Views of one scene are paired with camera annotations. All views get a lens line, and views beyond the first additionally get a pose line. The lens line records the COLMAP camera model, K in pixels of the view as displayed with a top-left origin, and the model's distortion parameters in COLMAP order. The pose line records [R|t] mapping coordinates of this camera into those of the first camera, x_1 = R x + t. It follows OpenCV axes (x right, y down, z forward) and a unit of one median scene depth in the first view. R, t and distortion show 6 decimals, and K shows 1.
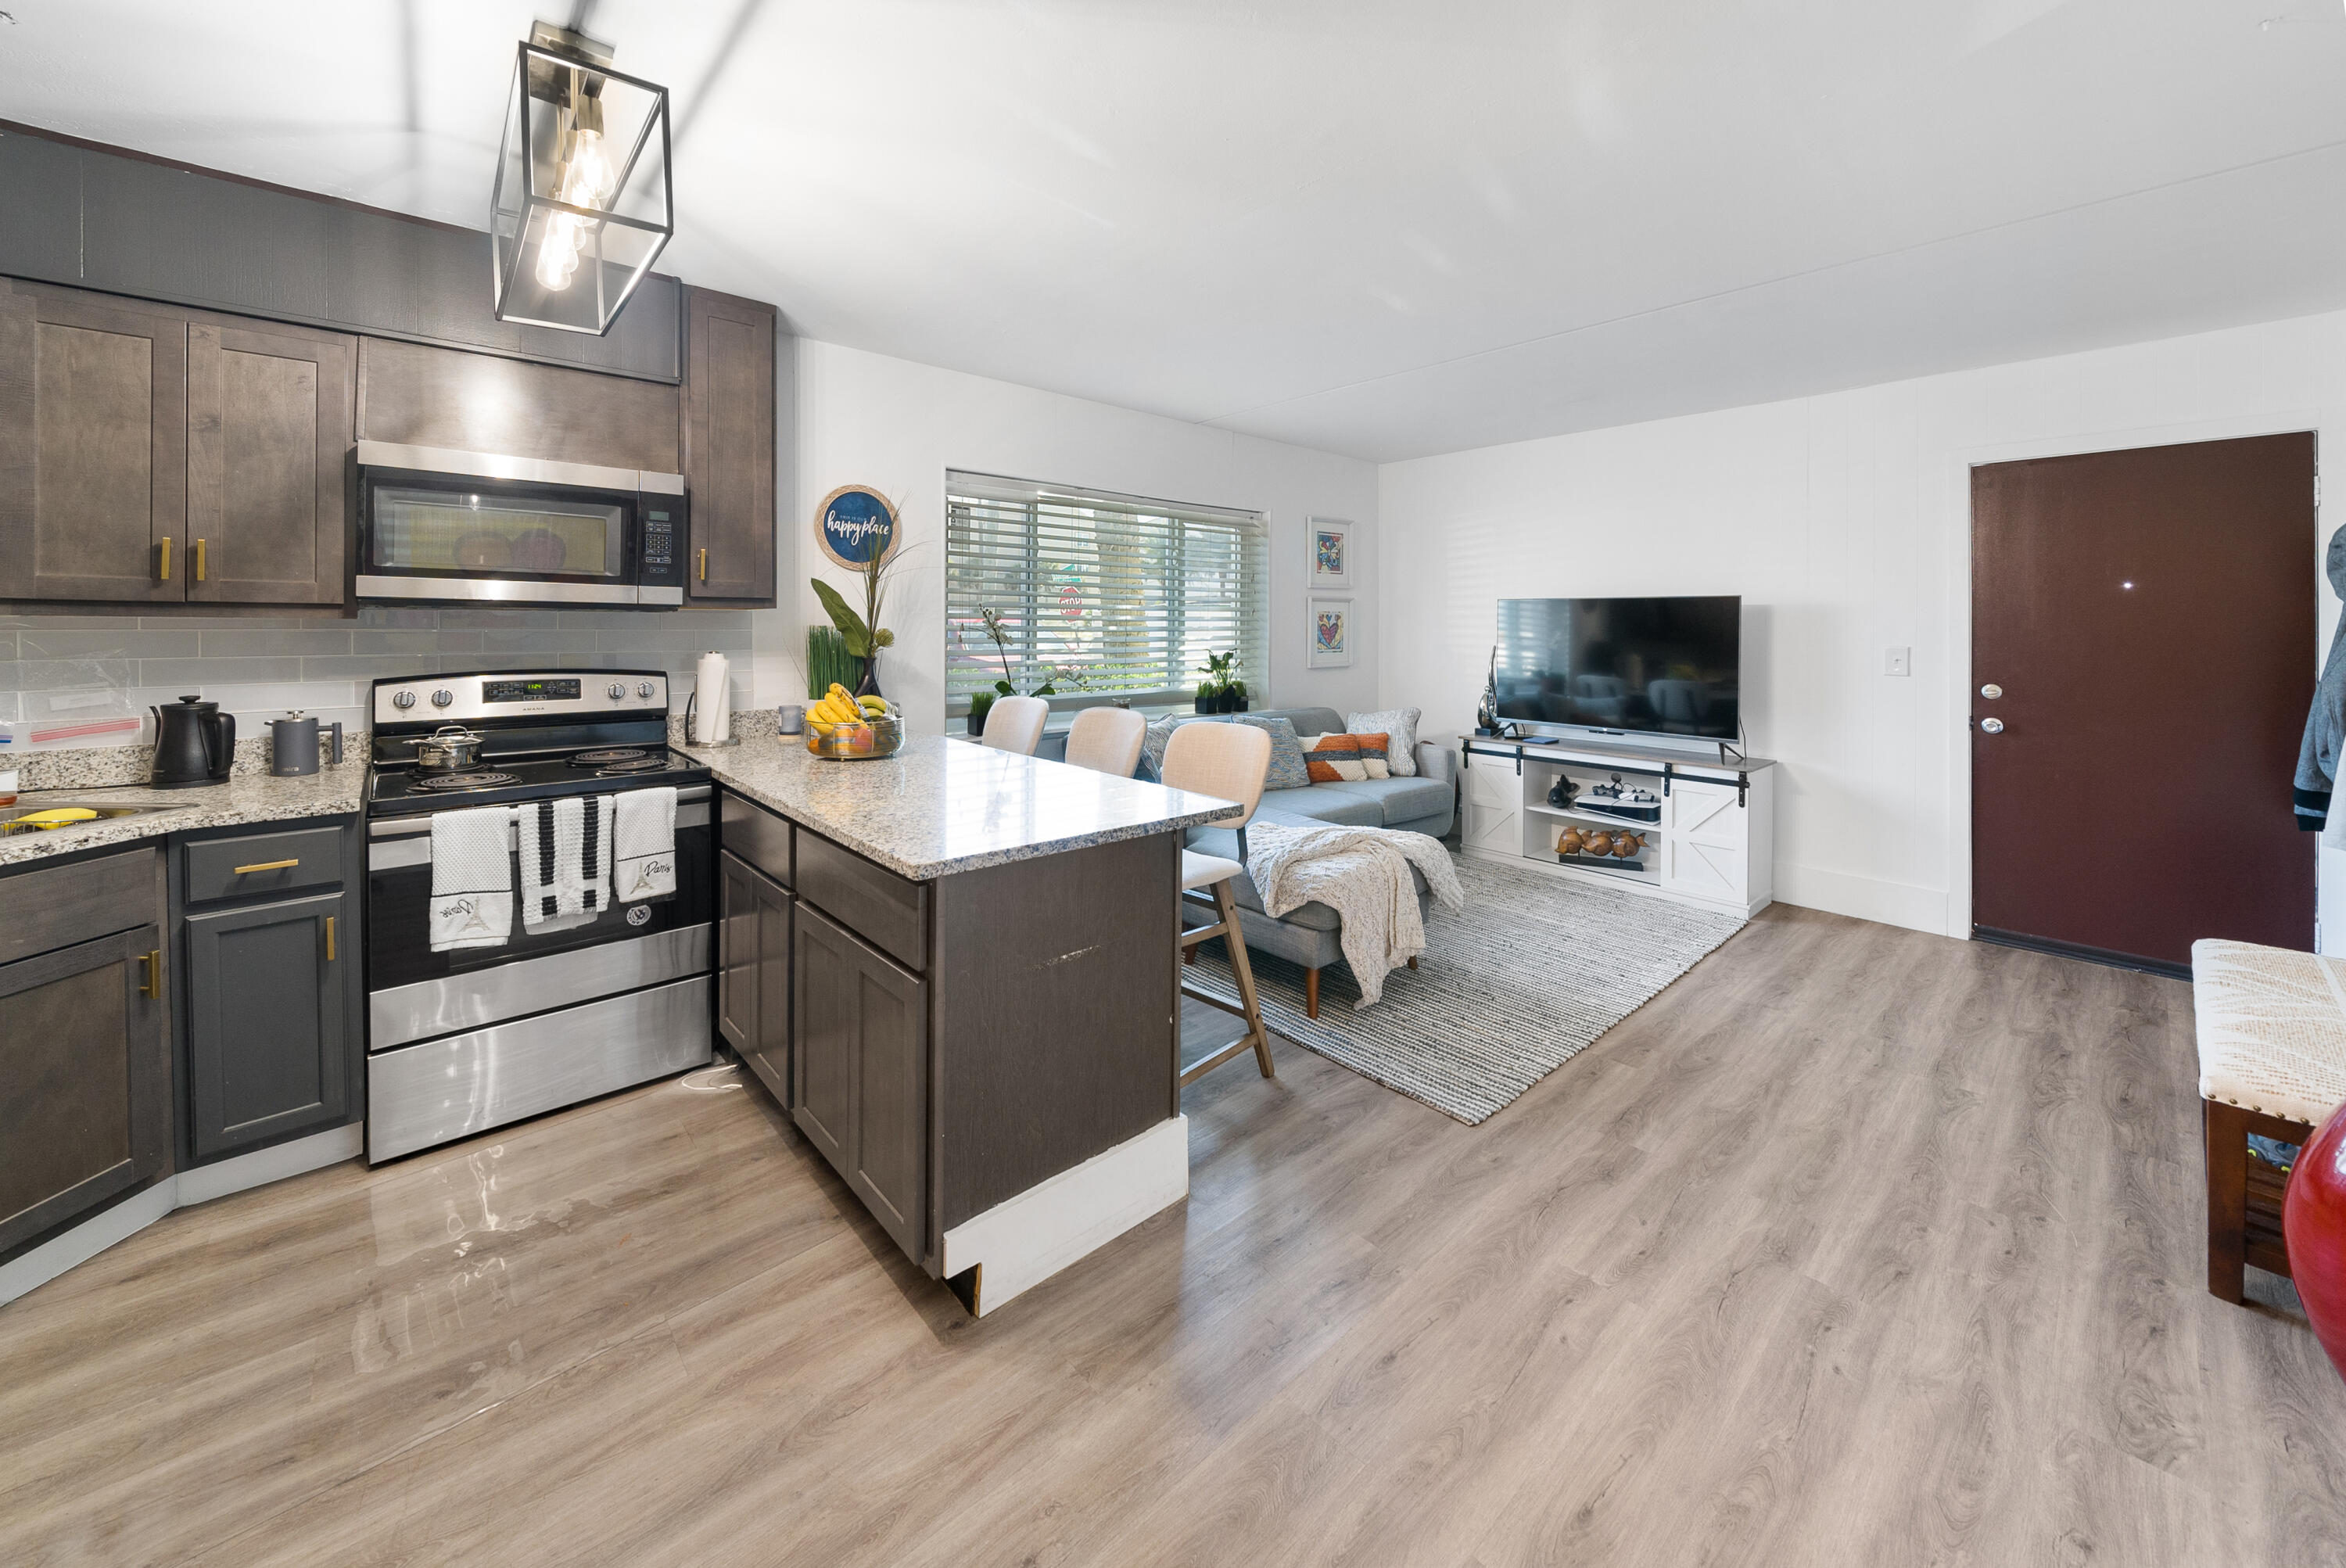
lens RADIAL K [[864.0, 0, 1159.8], [0, 864.0, 634.6], [0, 0, 1]] dist [-0.008040, 0.000041]
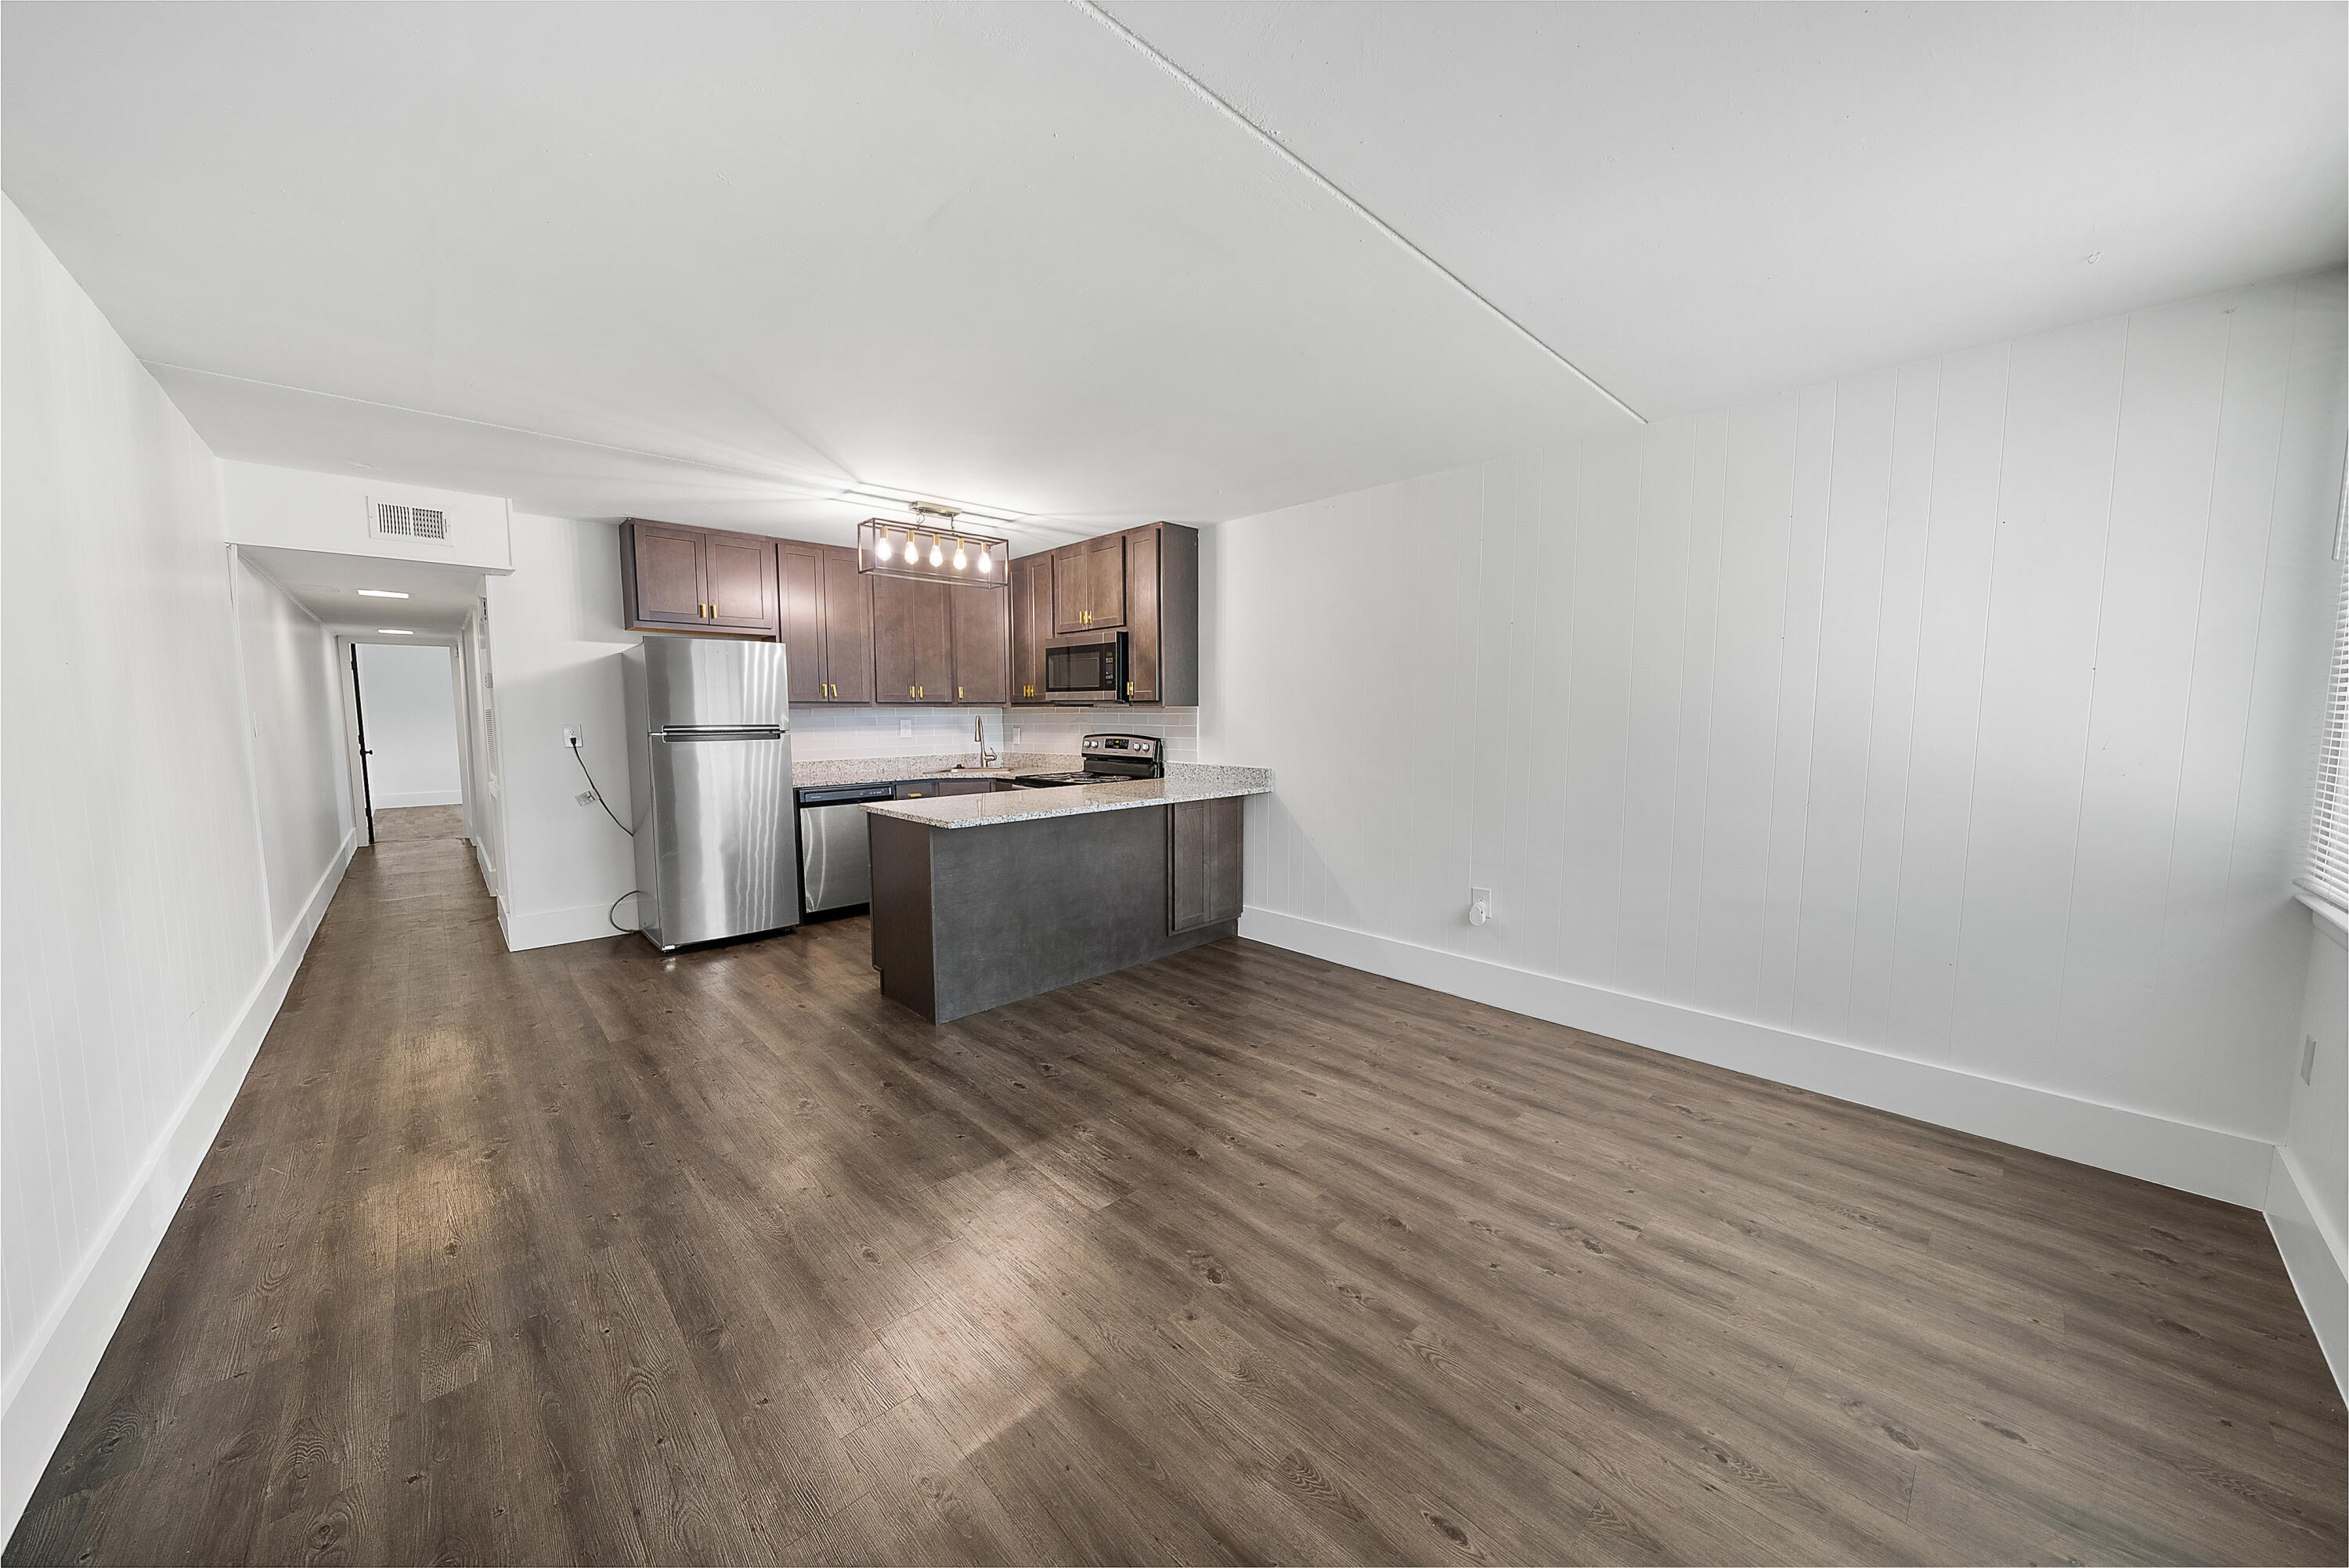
lens RADIAL K [[806.9, 0, 1179.0], [0, 806.9, 787.3], [0, 0, 1]] dist [-0.004267, -0.000165]
pose [[0.046278, 0.086219, -0.995201, 1.146312], [-0.015476, 0.996211, 0.085587, 0.000433], [0.998809, 0.011441, 0.047437, 1.006999]]
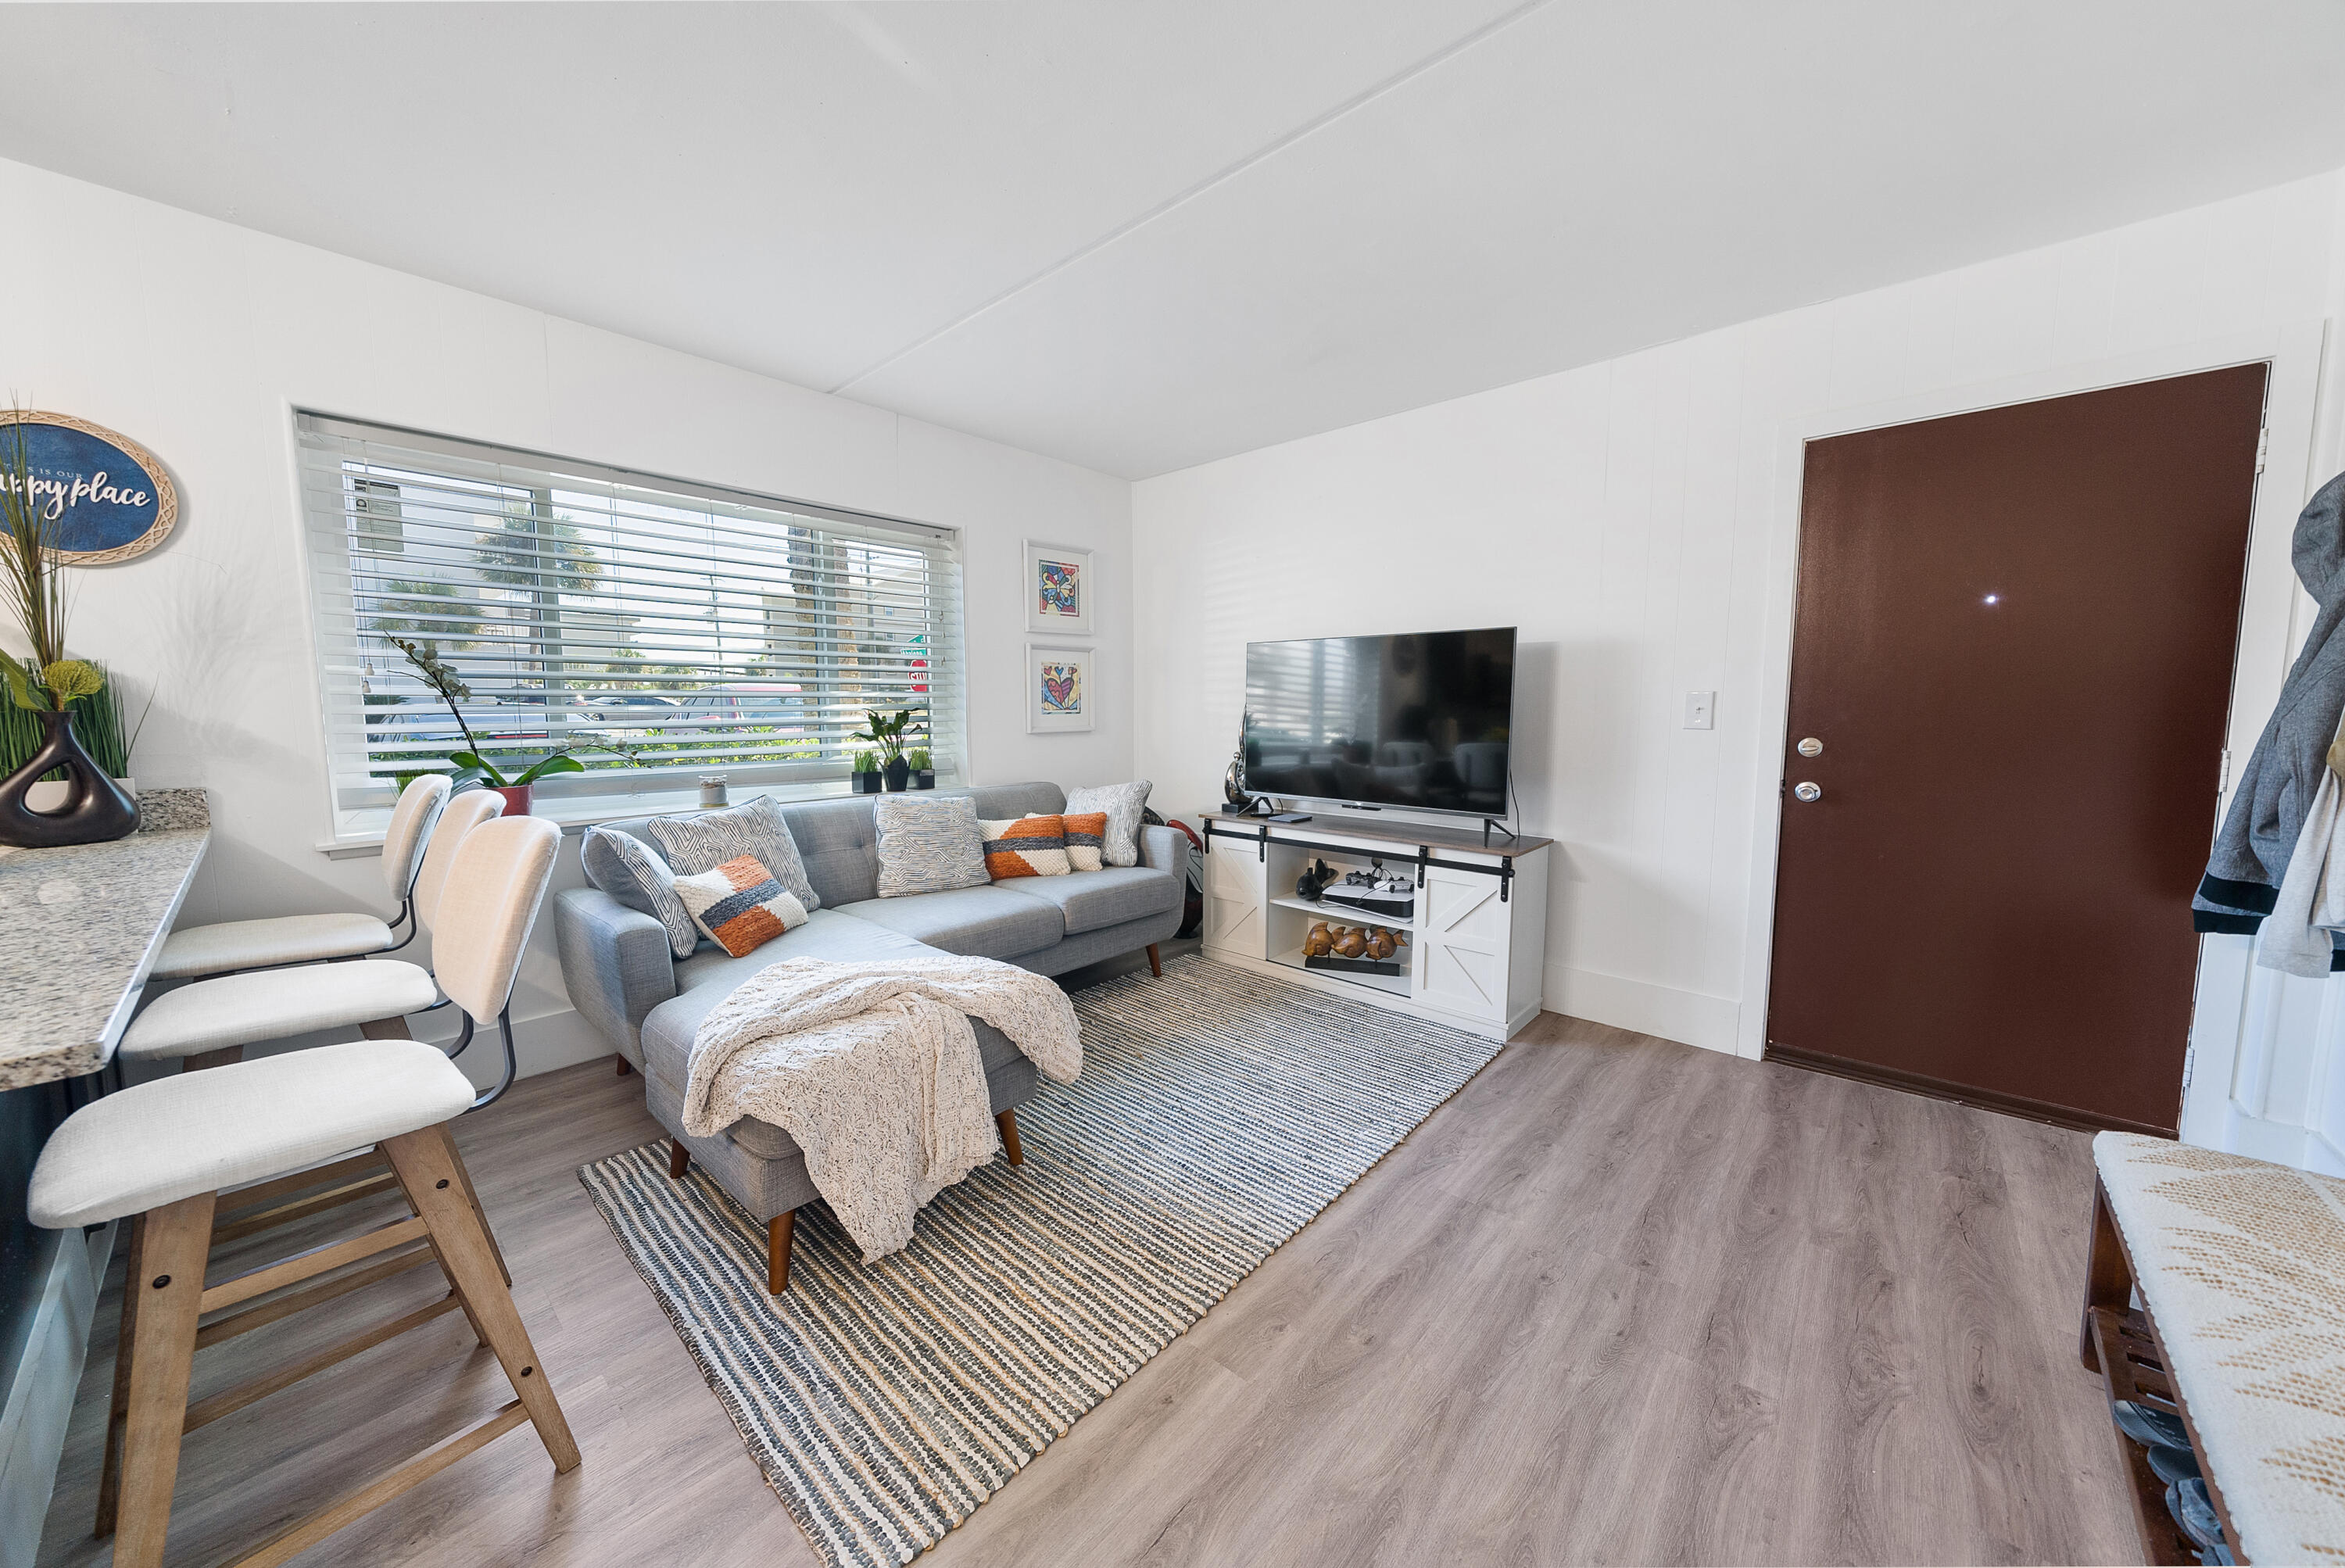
lens RADIAL K [[805.6, 0, 1177.0], [0, 805.6, 789.2], [0, 0, 1]] dist [-0.004267, -0.000165]
pose [[0.992486, -0.018604, 0.120939, 0.382599], [0.007281, 0.995602, 0.093399, 0.038090], [-0.122145, -0.091816, 0.988256, 0.421074]]
